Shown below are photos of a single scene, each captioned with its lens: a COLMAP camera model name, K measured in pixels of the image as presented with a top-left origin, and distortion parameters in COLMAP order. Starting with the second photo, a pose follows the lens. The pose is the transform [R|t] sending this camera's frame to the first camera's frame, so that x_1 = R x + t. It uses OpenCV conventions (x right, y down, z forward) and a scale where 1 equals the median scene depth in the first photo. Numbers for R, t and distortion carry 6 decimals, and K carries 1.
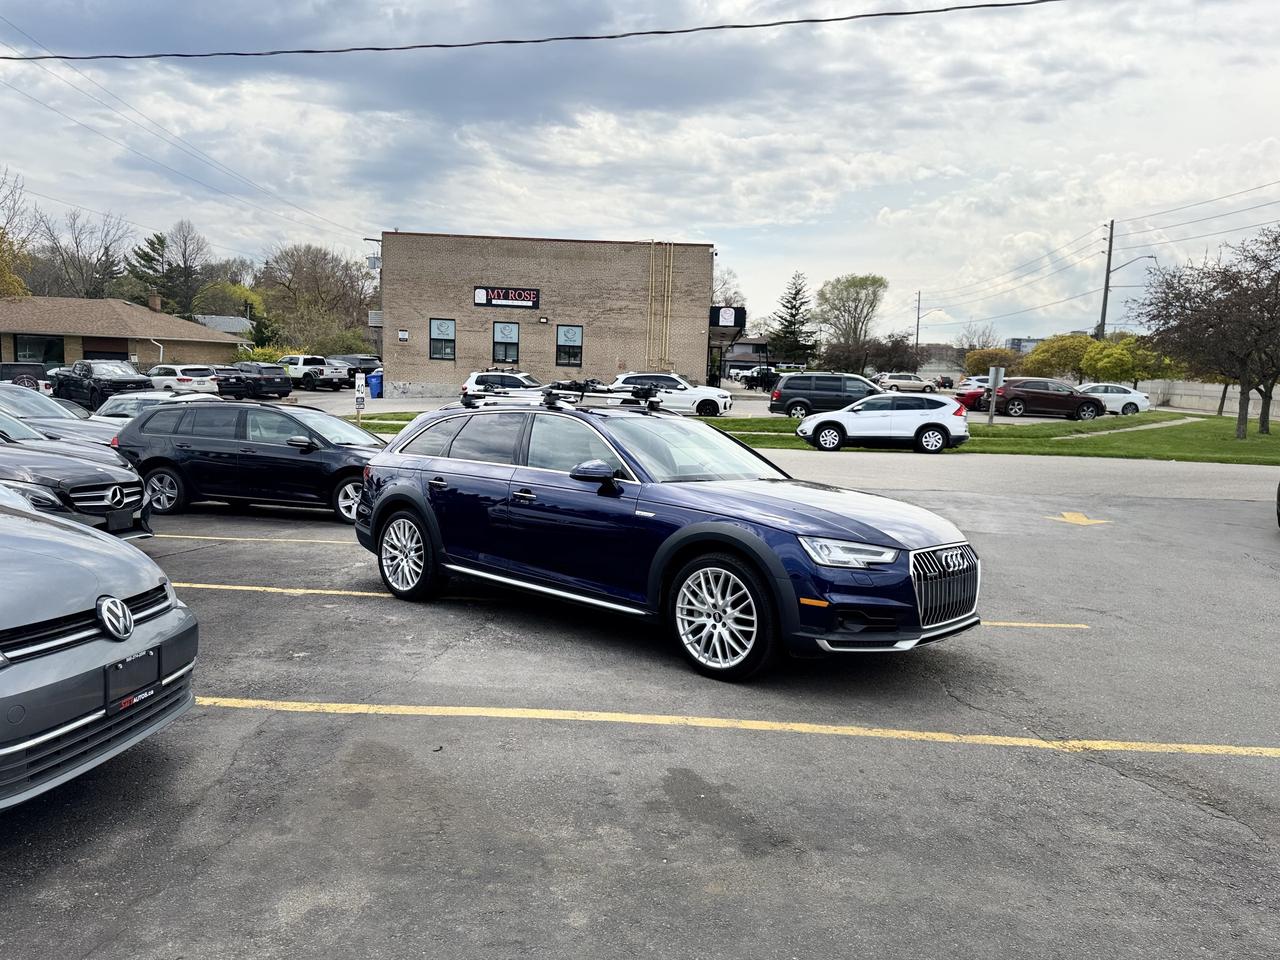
lens RADIAL K [[937.6, 0, 638.8], [0, 937.6, 462.6], [0, 0, 1]] dist [0.091720, -0.142231]
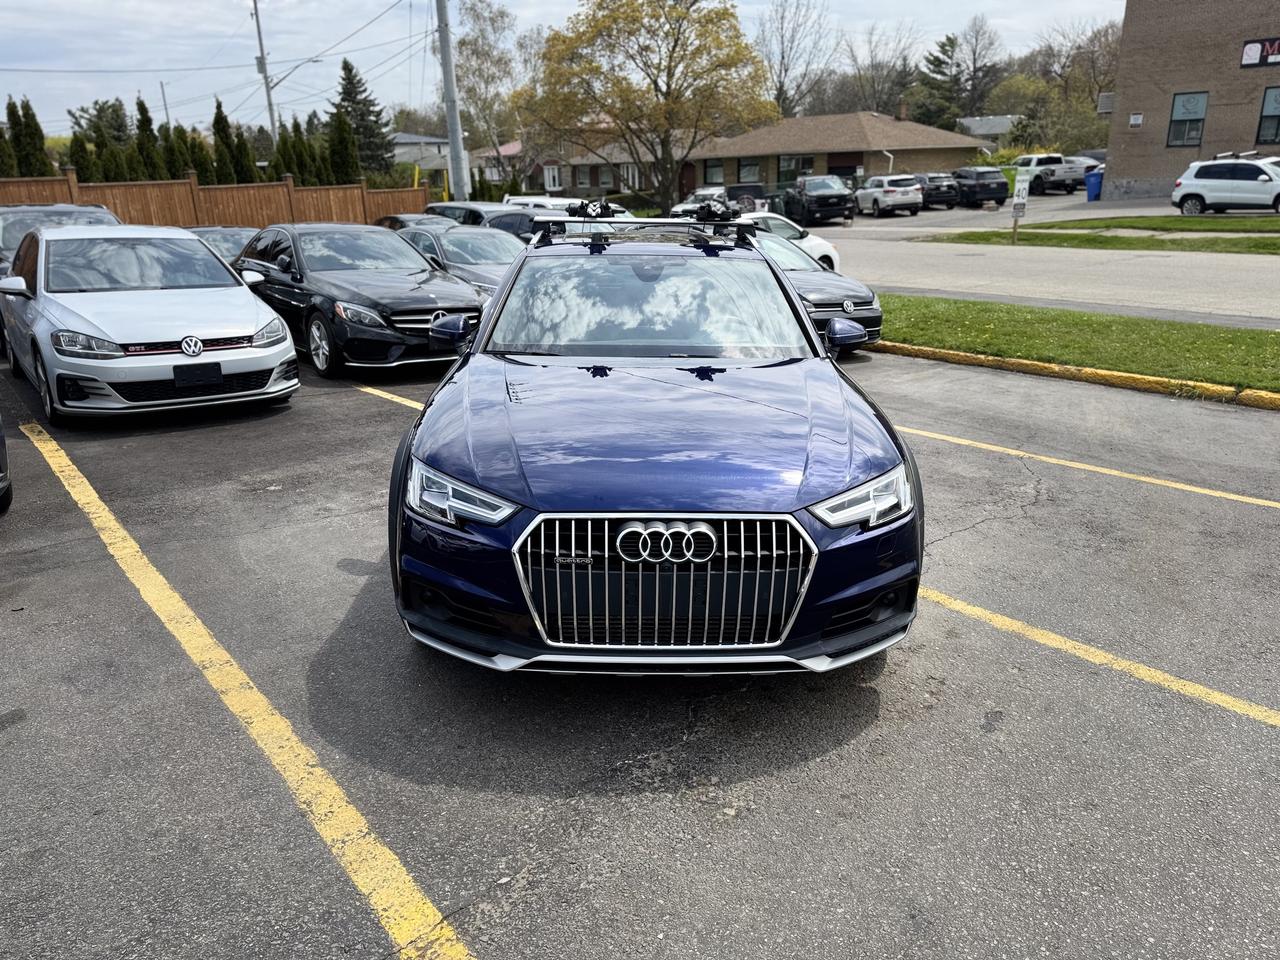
lens RADIAL K [[936.9, 0, 640.0], [0, 936.9, 480.0], [0, 0, 1]] dist [0.003016, -0.006936]
pose [[0.657507, 0.176318, -0.732528, 0.116192], [-0.011295, 0.974430, 0.224405, -0.008050], [0.753364, -0.139274, 0.642686, 0.108906]]
